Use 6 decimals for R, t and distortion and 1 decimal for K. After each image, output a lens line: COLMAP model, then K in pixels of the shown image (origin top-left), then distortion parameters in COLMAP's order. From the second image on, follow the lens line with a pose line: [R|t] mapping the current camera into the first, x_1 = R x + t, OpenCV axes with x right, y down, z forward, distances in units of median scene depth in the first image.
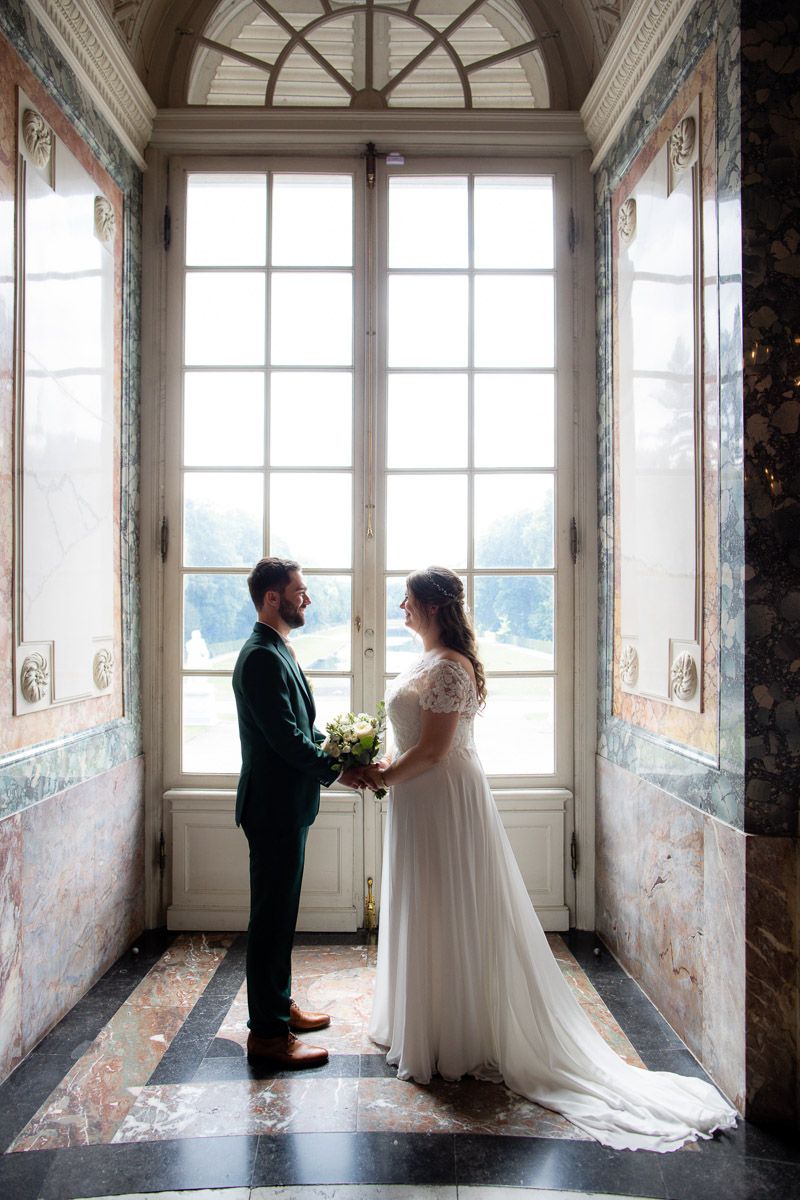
lens RADIAL K [[819.6, 0, 396.6], [0, 819.6, 601.4], [0, 0, 1]] dist [-0.057423, 0.053499]
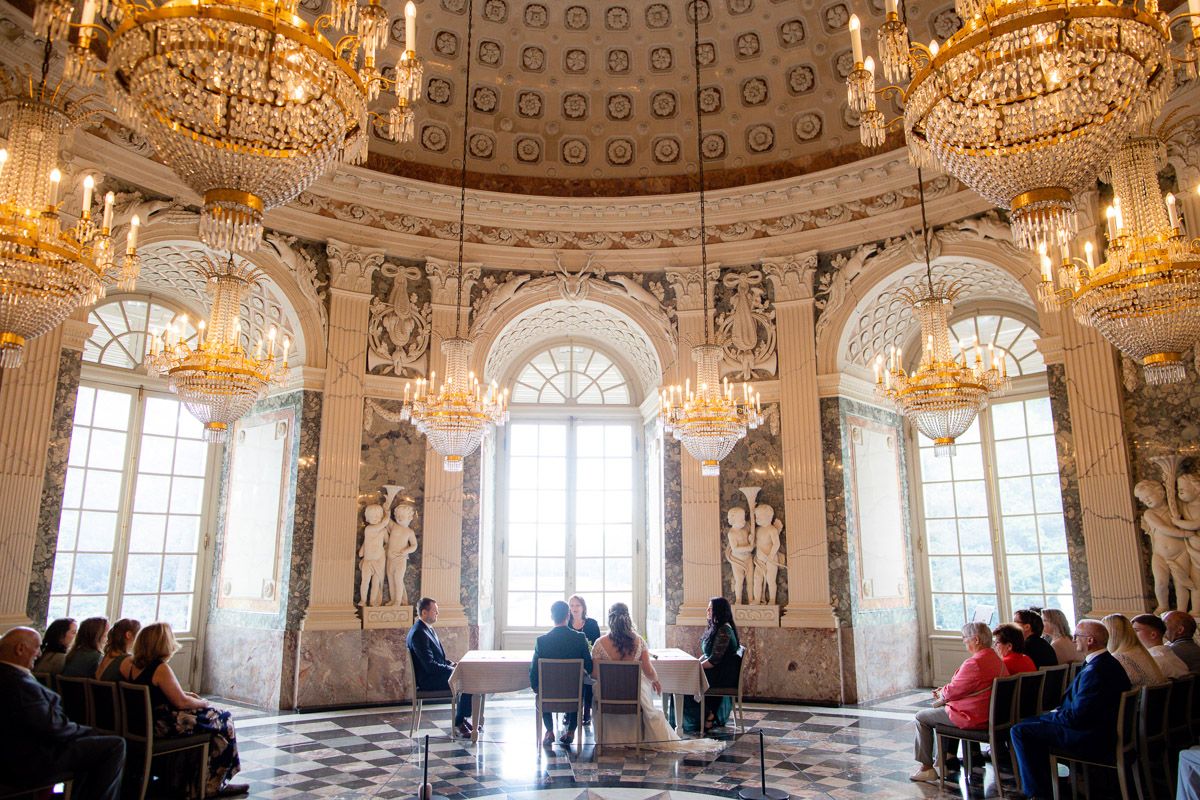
lens RADIAL K [[819.6, 0, 598.5], [0, 819.6, 395.0], [0, 0, 1]] dist [-0.057423, 0.053499]
pose [[0.998505, 0.014026, 0.052823, -0.094447], [-0.002807, 0.978396, -0.206720, 0.000005], [-0.054582, 0.206263, 0.976973, -2.054998]]
